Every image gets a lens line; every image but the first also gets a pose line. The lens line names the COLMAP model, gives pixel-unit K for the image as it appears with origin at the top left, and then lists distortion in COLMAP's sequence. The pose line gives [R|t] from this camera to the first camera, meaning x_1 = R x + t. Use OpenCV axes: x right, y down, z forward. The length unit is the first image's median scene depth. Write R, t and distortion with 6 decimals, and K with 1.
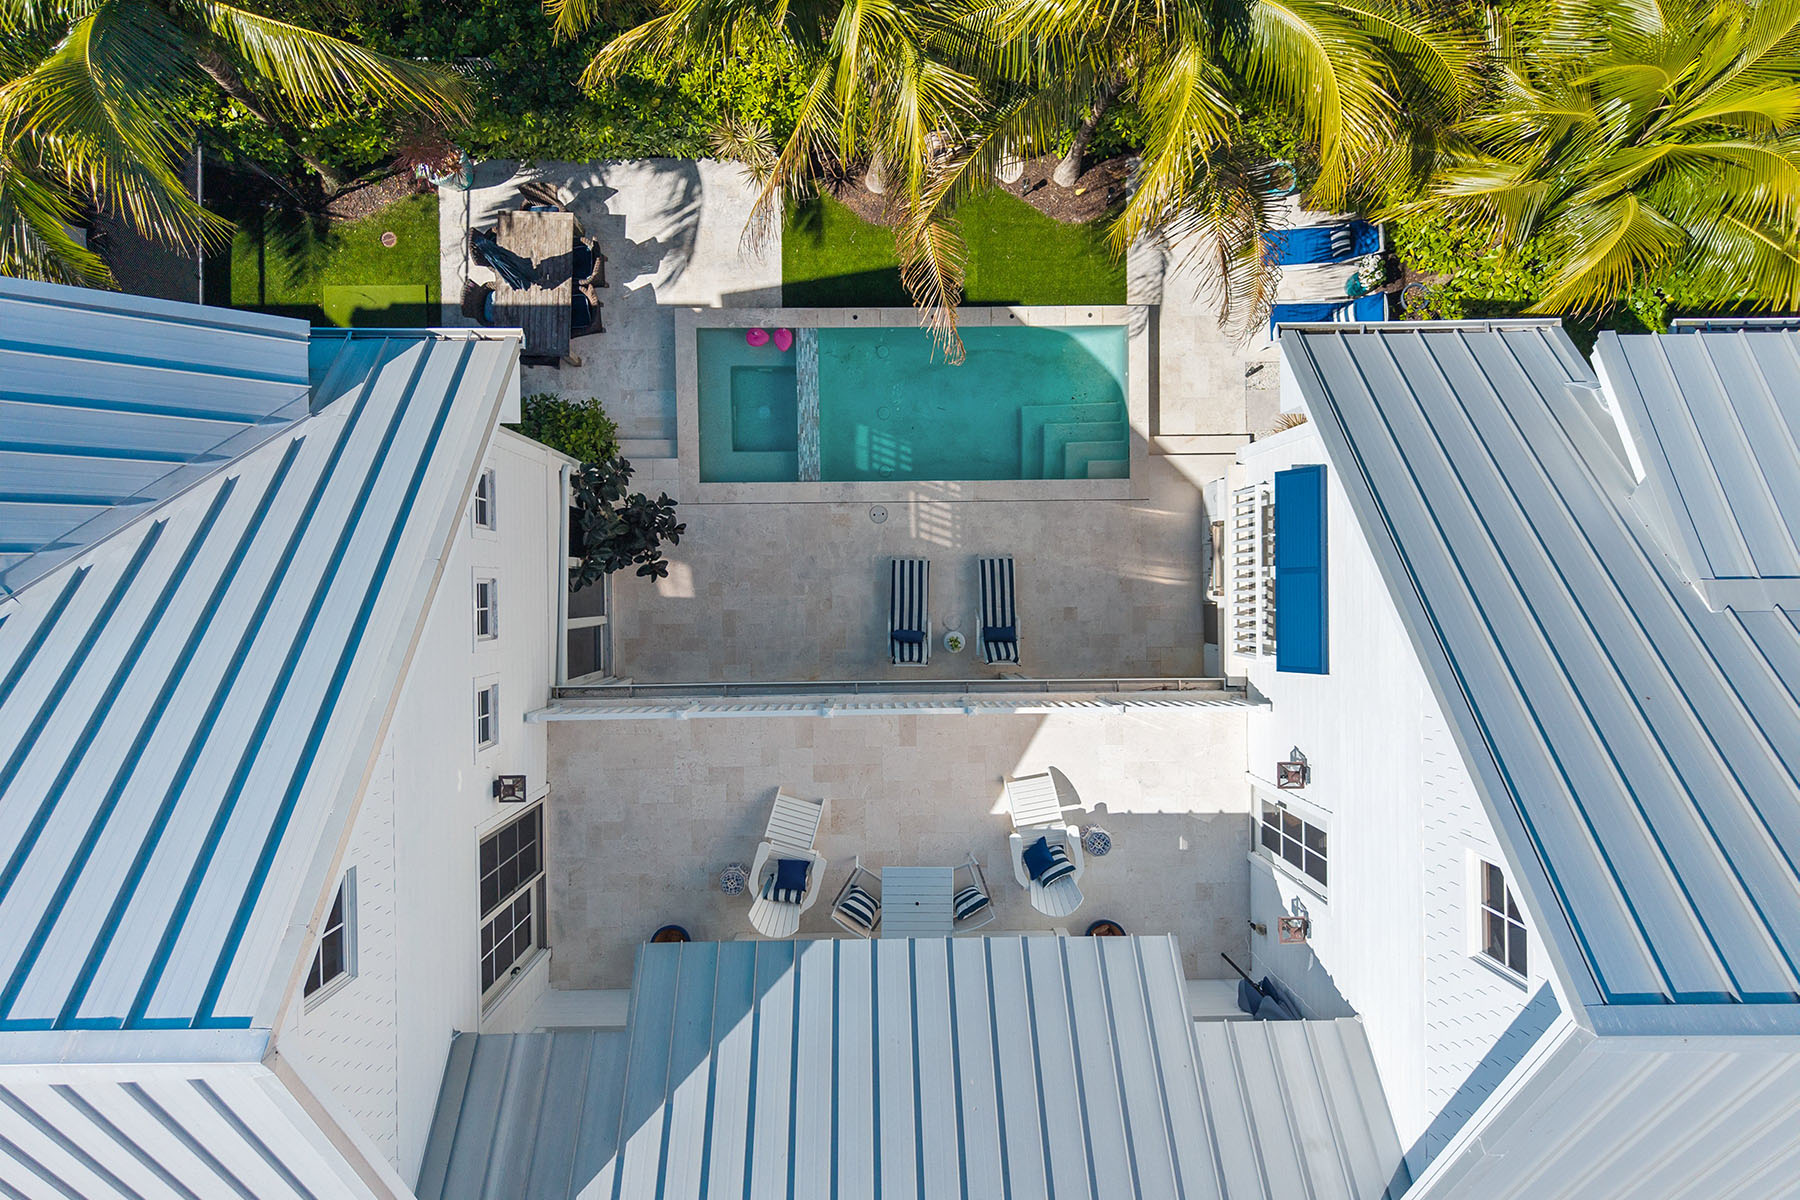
lens RADIAL K [[1210.7, 0, 909.1], [0, 1210.7, 595.1], [0, 0, 1]] dist [0.008457, -0.004851]
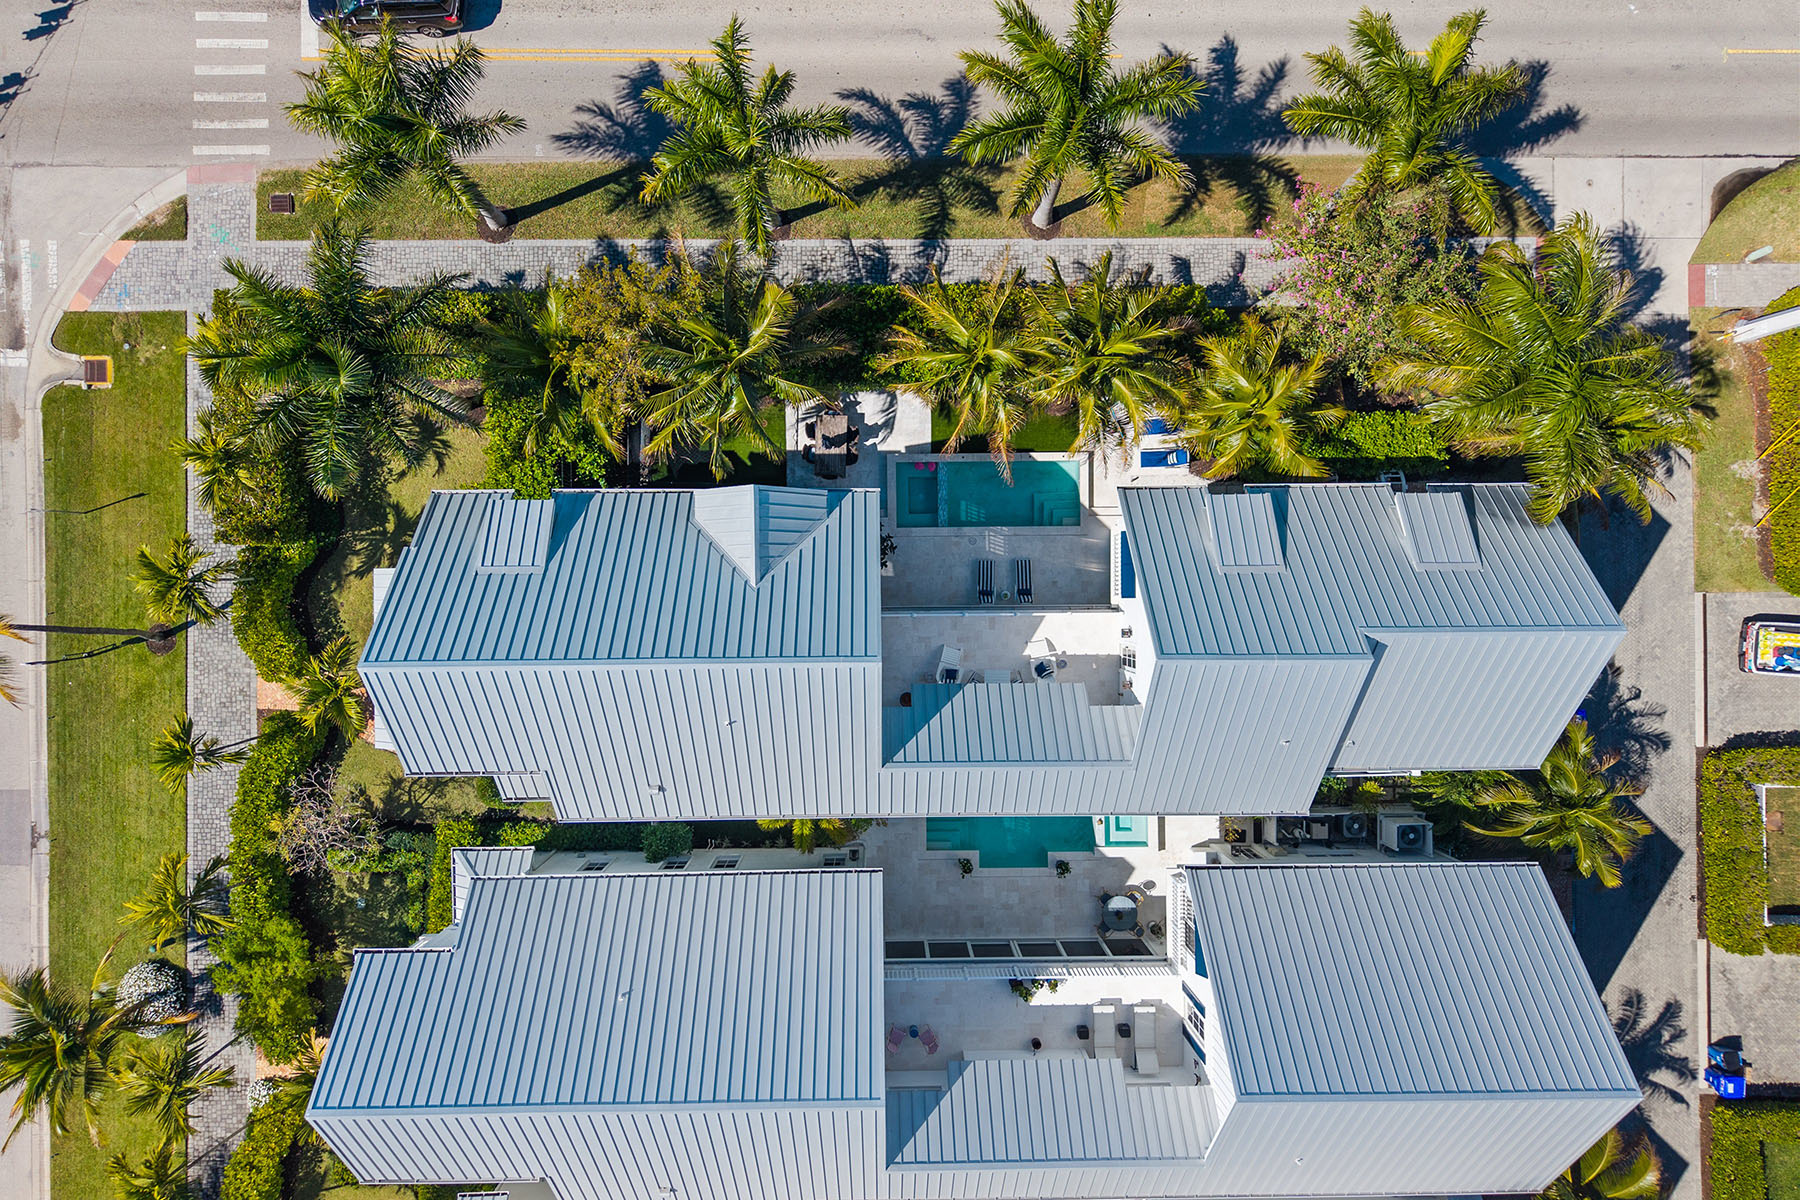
lens RADIAL K [[1210.7, 0, 889.1], [0, 1210.7, 604.1], [0, 0, 1]] dist [0.008457, -0.004851]
pose [[0.999857, 0.002908, -0.016678, -0.149016], [-0.002810, 0.999979, 0.005869, 0.042776], [0.016695, -0.005821, 0.999844, -1.361401]]
